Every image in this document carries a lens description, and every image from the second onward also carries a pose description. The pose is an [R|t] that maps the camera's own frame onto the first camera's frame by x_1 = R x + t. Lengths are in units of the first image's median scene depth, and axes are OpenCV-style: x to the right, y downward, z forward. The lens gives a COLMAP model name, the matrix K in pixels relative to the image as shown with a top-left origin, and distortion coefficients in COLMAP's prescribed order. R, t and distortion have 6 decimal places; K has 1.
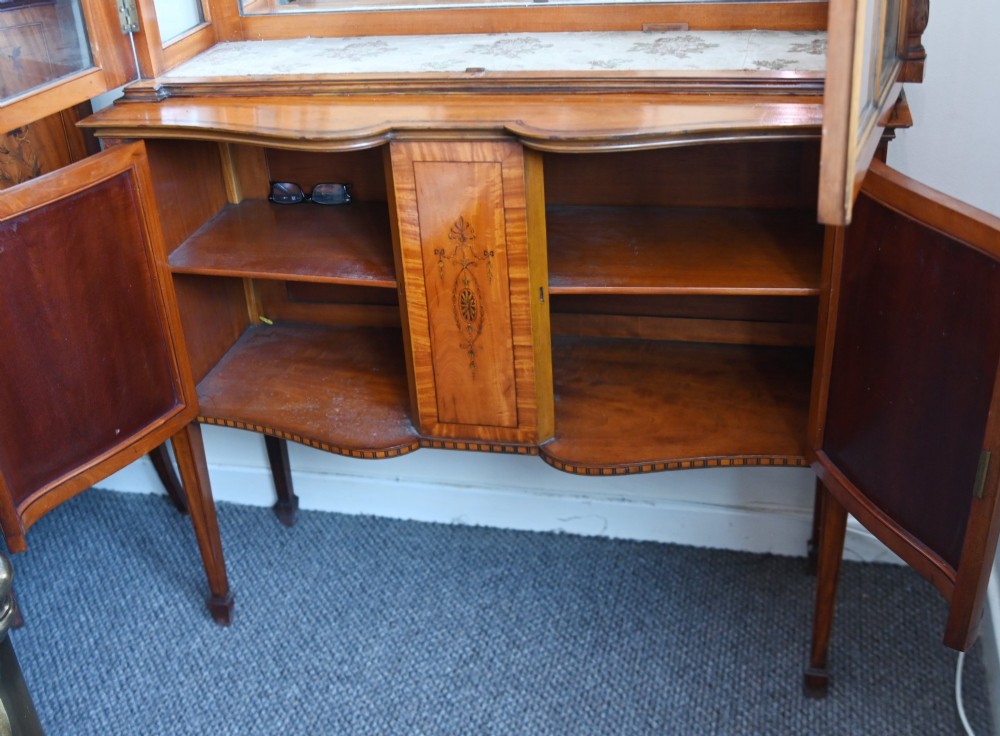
lens RADIAL K [[1165.7, 0, 434.0], [0, 1165.7, 371.3], [0, 0, 1]] dist [-0.113087, 0.050551]
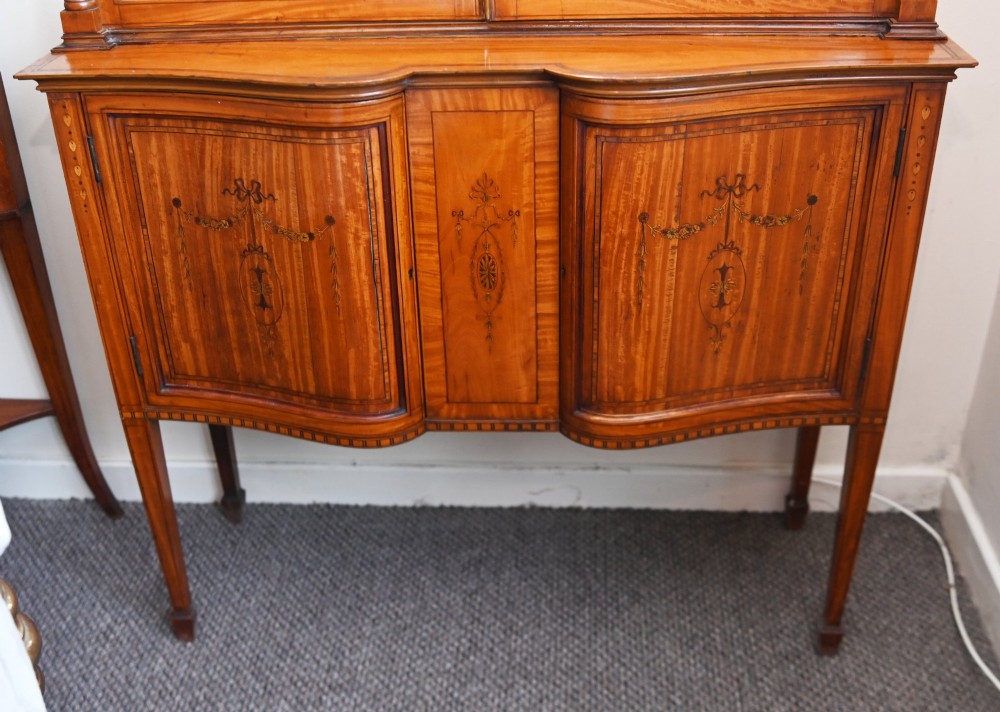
lens RADIAL K [[1118.1, 0, 482.3], [0, 1118.1, 366.0], [0, 0, 1]] dist [-0.115310, 0.072626]
pose [[0.977326, -0.057822, 0.203693, -0.131639], [0.052494, 0.998125, 0.031467, -0.009584], [-0.205130, -0.020061, 0.978529, 0.128311]]
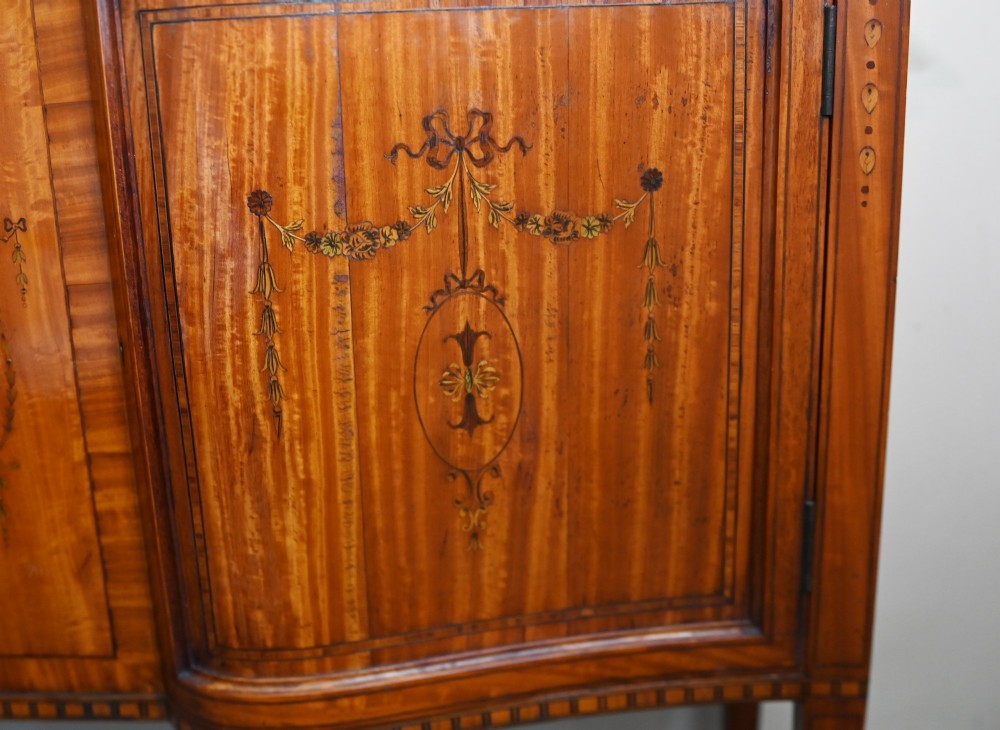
lens RADIAL K [[1108.9, 0, 472.4], [0, 1108.9, 367.6], [0, 0, 1]] dist [-0.131898, 0.124227]
pose [[0.975436, -0.005750, 0.220208, 0.100453], [0.062462, 0.965849, -0.251463, 0.048369], [-0.211242, 0.259041, 0.942483, 0.497131]]
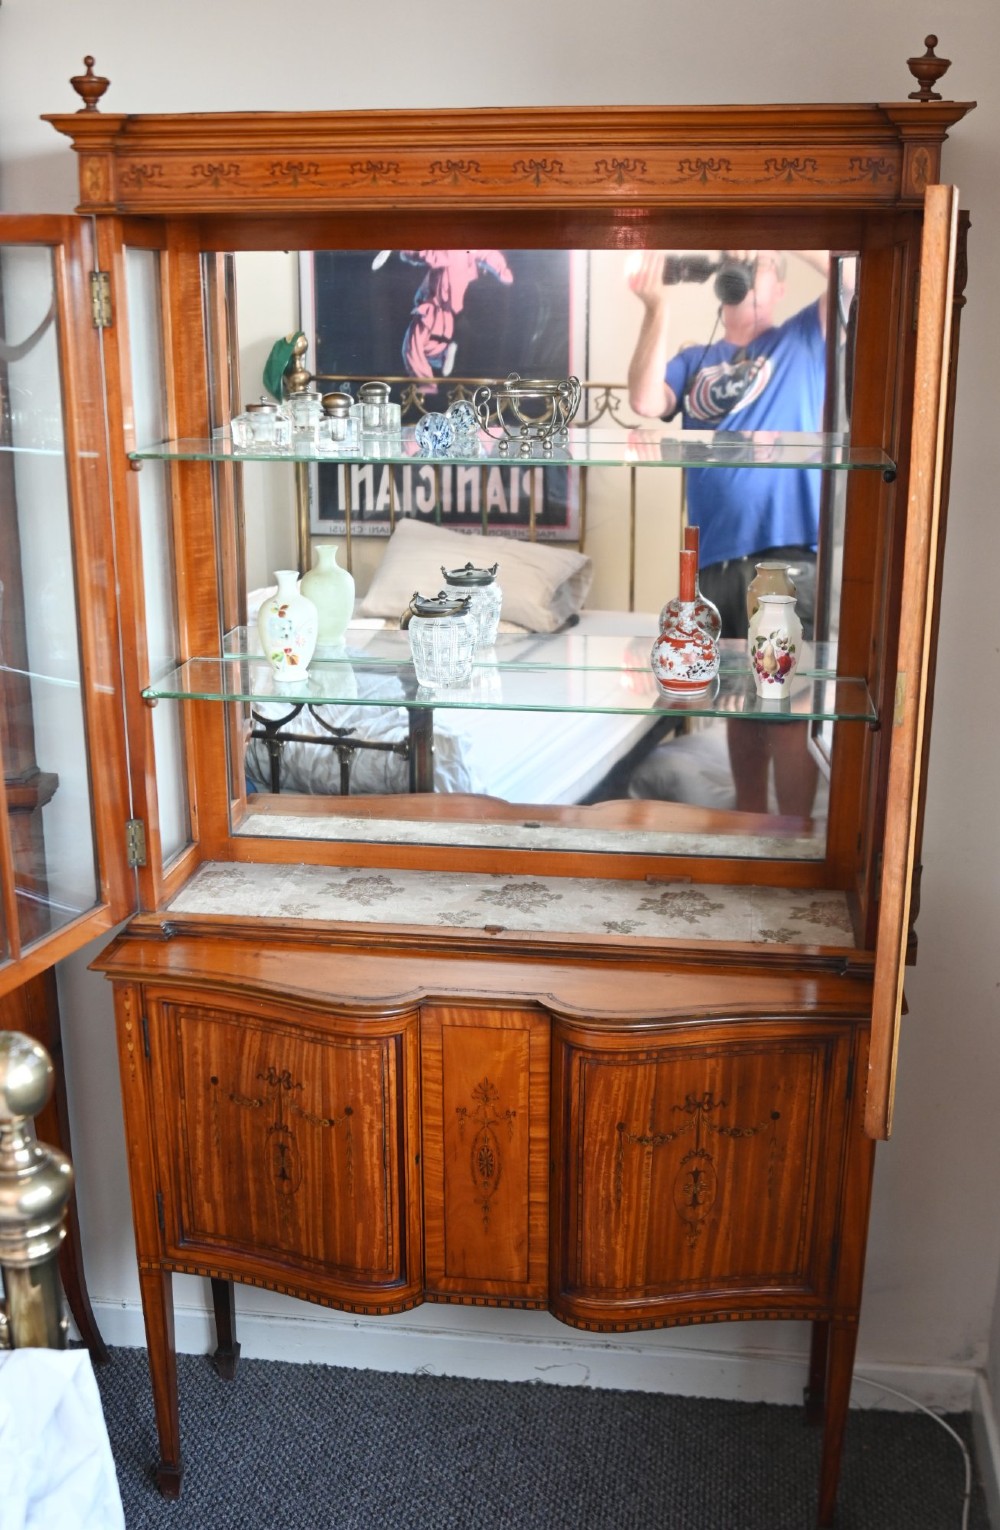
lens RADIAL K [[1630.8, 0, 479.6], [0, 1630.8, 761.6], [0, 0, 1]] dist [-0.148145, 0.123280]
pose [[0.987474, 0.040044, 0.152614, -0.172306], [-0.006764, 0.977112, -0.212618, -0.082650], [-0.157635, 0.208923, 0.965144, -0.356880]]
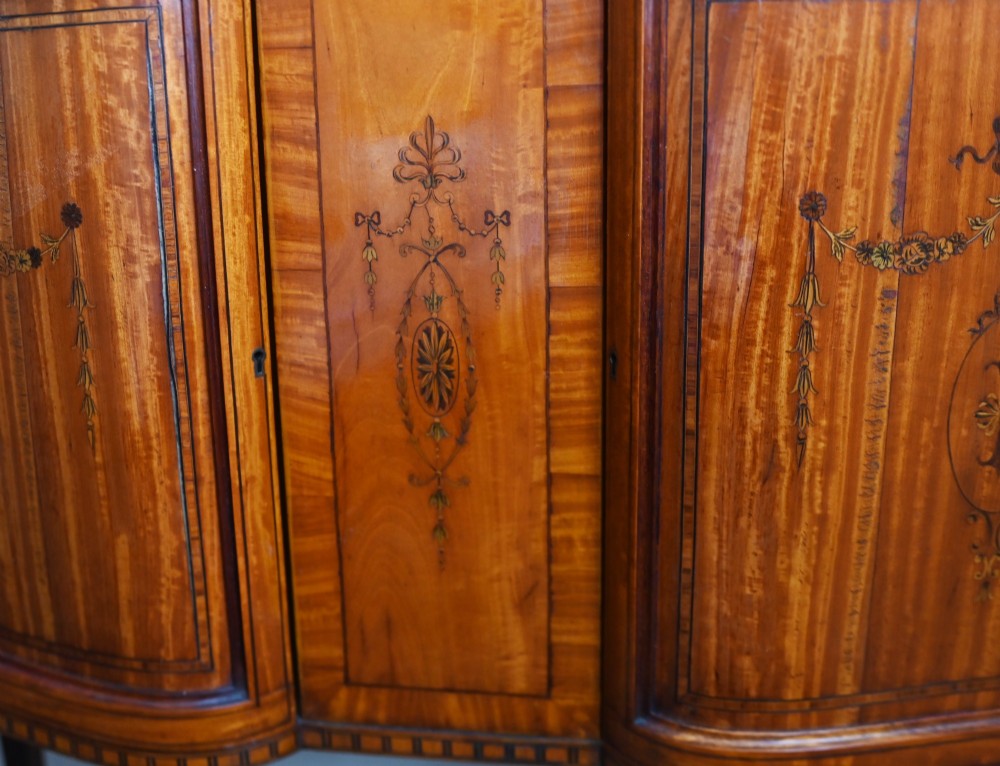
lens RADIAL K [[1192.6, 0, 454.9], [0, 1192.6, 385.6], [0, 0, 1]] dist [-0.111770, 0.059102]
pose [[0.993550, 0.035184, 0.107803, -0.005936], [-0.007774, 0.969547, -0.244783, 0.039534], [-0.113132, 0.242366, 0.963566, 0.523704]]
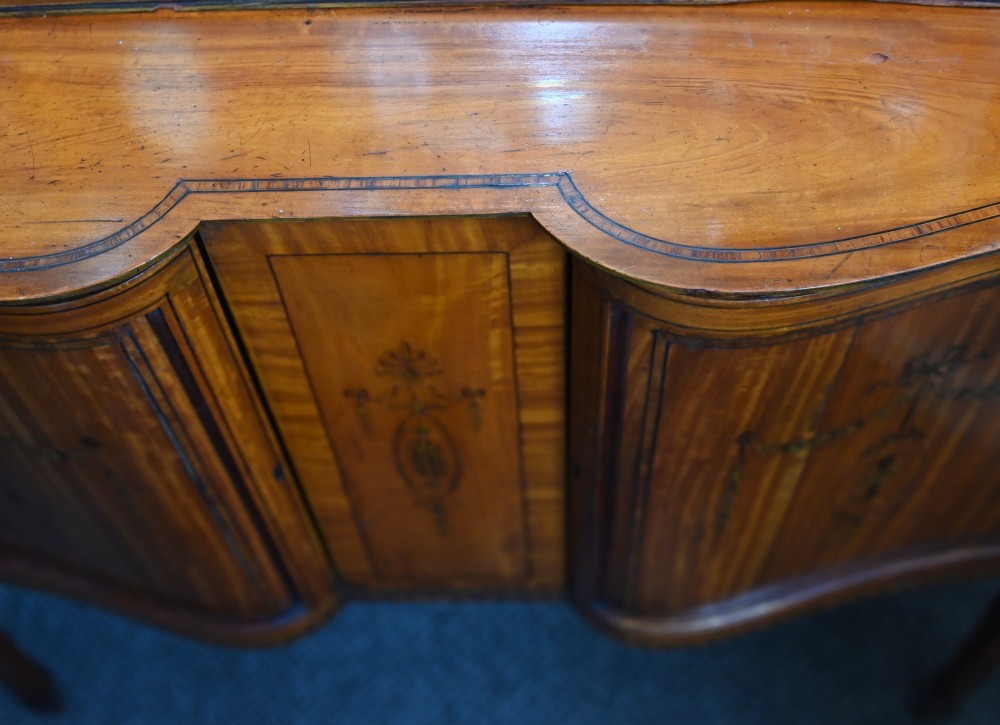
lens RADIAL K [[1137.9, 0, 526.4], [0, 1137.9, 361.6], [0, 0, 1]] dist [-0.123430, 0.014558]
pose [[0.963514, -0.183325, 0.195021, -0.011917], [0.076400, 0.886673, 0.456041, -0.249338], [-0.256523, -0.424502, 0.868328, 0.519103]]
